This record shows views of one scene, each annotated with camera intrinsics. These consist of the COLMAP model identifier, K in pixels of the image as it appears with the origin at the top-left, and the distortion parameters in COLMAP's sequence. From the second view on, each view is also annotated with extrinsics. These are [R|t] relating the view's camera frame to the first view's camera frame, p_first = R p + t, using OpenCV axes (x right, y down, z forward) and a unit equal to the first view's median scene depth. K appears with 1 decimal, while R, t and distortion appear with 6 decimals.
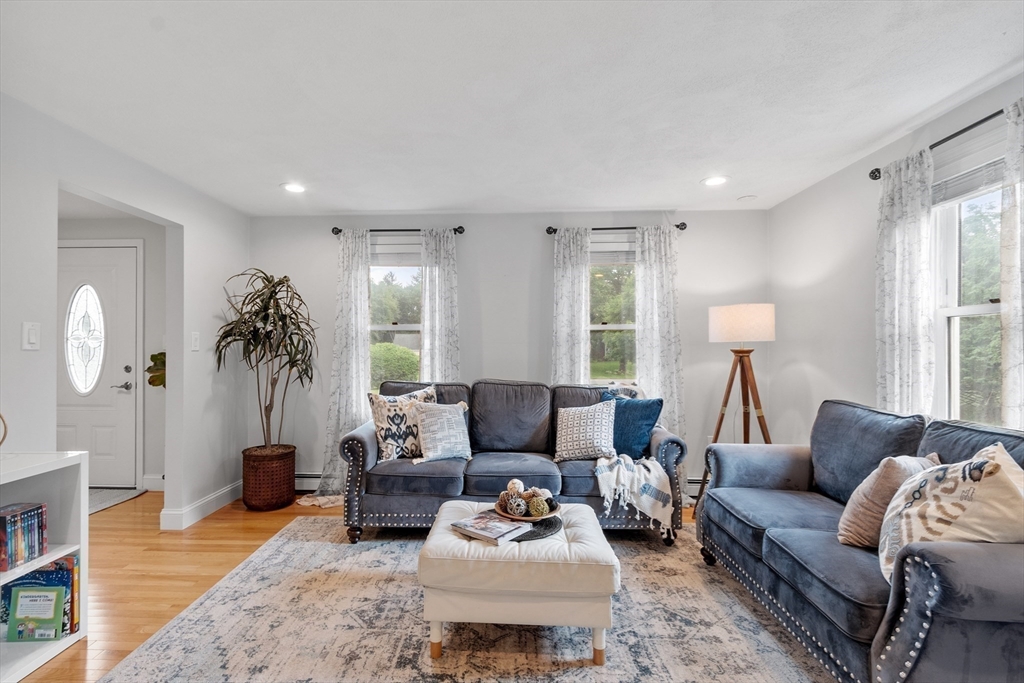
lens RADIAL K [[498.9, 0, 495.1], [0, 498.9, 341.9], [0, 0, 1]] dist [-0.000709, -0.000246]
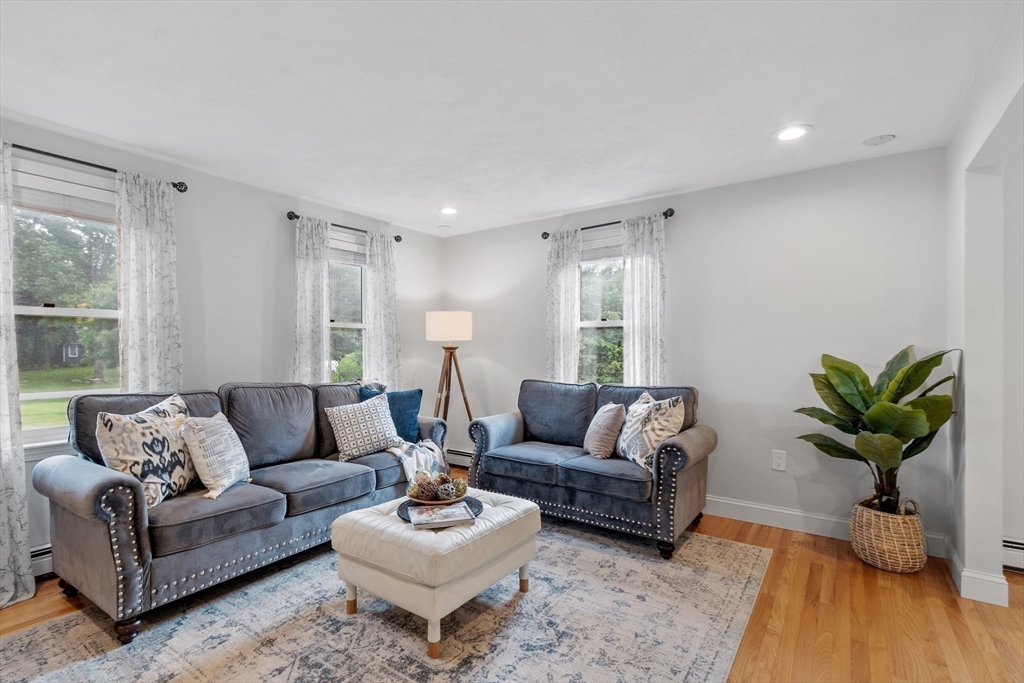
lens RADIAL K [[488.3, 0, 508.7], [0, 488.3, 351.3], [0, 0, 1]] dist [0.000840, -0.000147]
pose [[0.530202, -0.005830, 0.847851, -0.514655], [-0.007320, 0.999908, 0.011453, 0.012270], [-0.847840, -0.012278, 0.530110, 0.227496]]
